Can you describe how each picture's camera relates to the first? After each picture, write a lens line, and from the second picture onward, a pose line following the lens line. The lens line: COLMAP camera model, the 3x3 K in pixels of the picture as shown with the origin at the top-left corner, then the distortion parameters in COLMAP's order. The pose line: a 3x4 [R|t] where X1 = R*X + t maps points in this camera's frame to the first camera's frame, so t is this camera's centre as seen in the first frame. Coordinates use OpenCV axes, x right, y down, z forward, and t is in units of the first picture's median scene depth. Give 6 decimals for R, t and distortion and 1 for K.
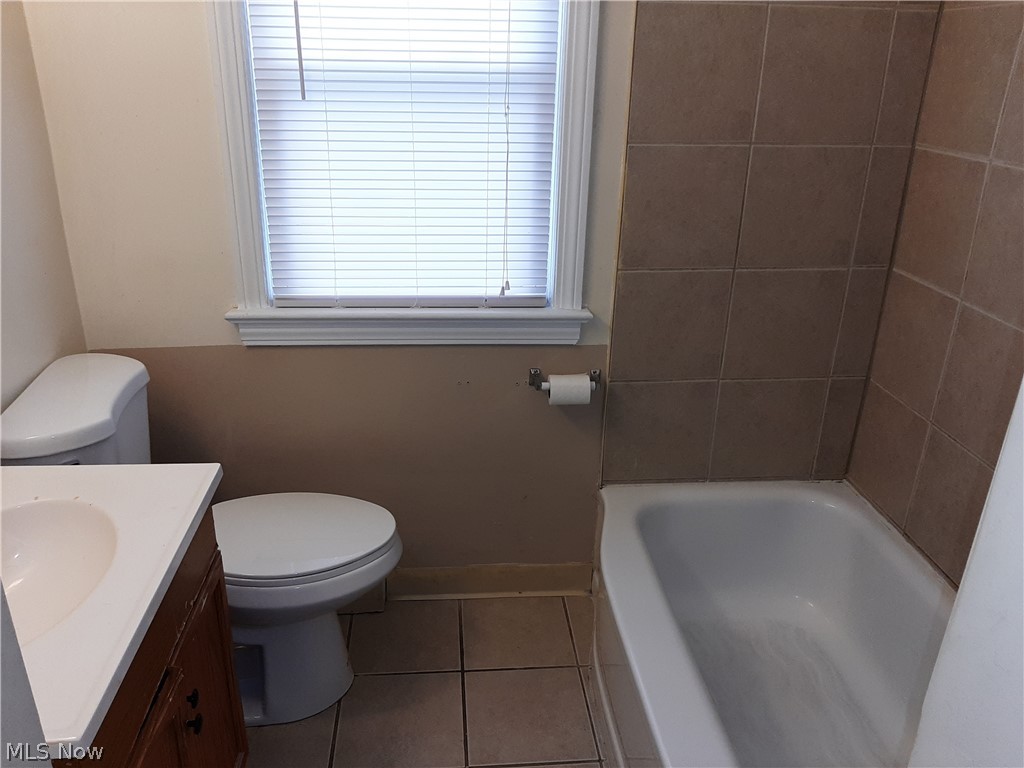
lens RADIAL K [[795.8, 0, 512.0], [0, 795.8, 384.0], [0, 0, 1]] dist [0.108262, -0.204088]
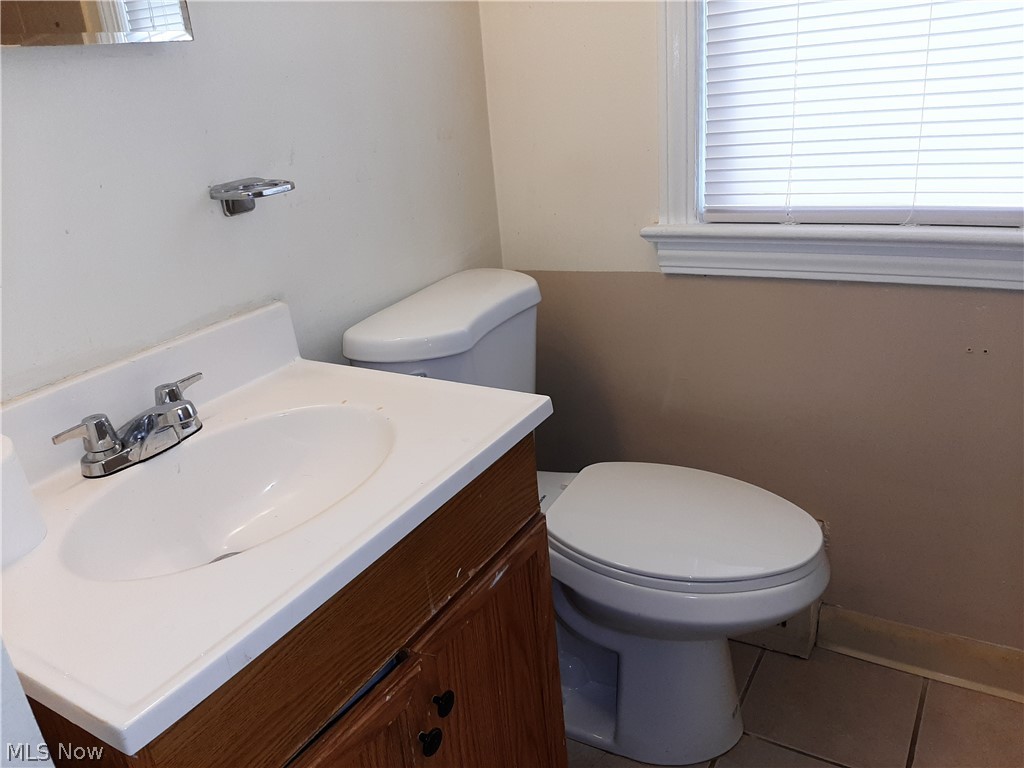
lens RADIAL K [[795.8, 0, 512.0], [0, 795.8, 384.0], [0, 0, 1]] dist [0.108262, -0.204088]
pose [[0.792245, 0.129285, -0.596350, 0.032601], [-0.122869, 0.991079, 0.051629, 0.039143], [0.597704, 0.032370, 0.801063, 0.292101]]
